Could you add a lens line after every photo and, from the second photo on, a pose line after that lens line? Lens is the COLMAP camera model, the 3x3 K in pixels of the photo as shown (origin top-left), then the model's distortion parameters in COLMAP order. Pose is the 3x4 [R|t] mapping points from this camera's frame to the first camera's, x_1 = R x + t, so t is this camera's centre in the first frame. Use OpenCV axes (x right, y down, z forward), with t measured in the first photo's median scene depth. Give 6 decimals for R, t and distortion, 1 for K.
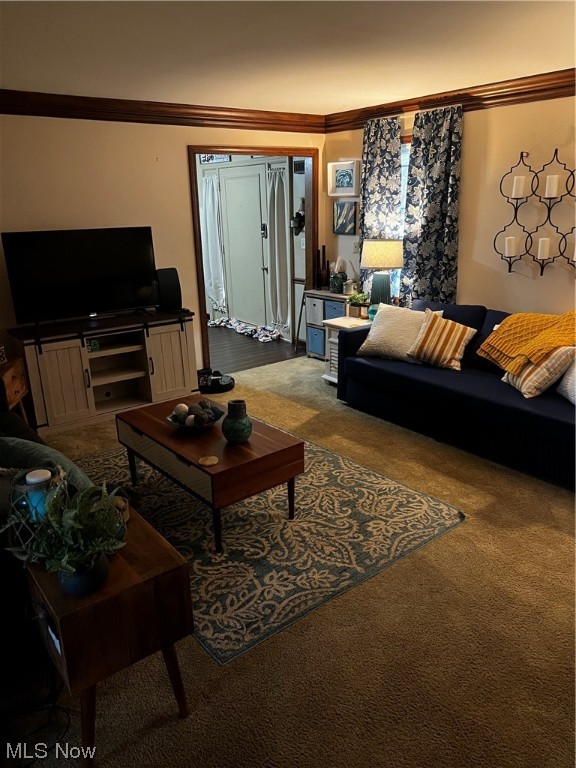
lens RADIAL K [[588.4, 0, 288.0], [0, 588.4, 384.0], [0, 0, 1]] dist [0.003420, 0.001879]
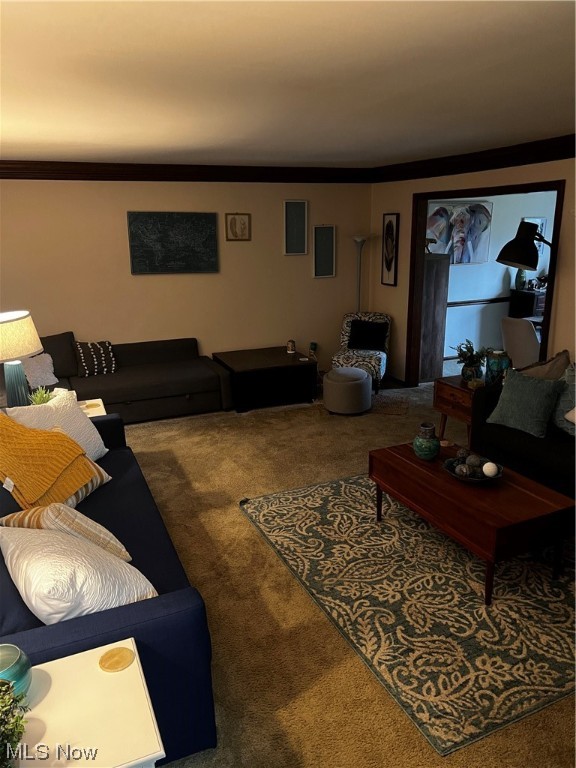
lens RADIAL K [[588.4, 0, 288.0], [0, 588.4, 384.0], [0, 0, 1]] dist [0.003420, 0.001879]
pose [[-0.972326, -0.034809, 0.231022, -0.078352], [0.089313, 0.858350, 0.505231, -0.601272], [-0.215884, 0.511883, -0.831487, 1.817605]]
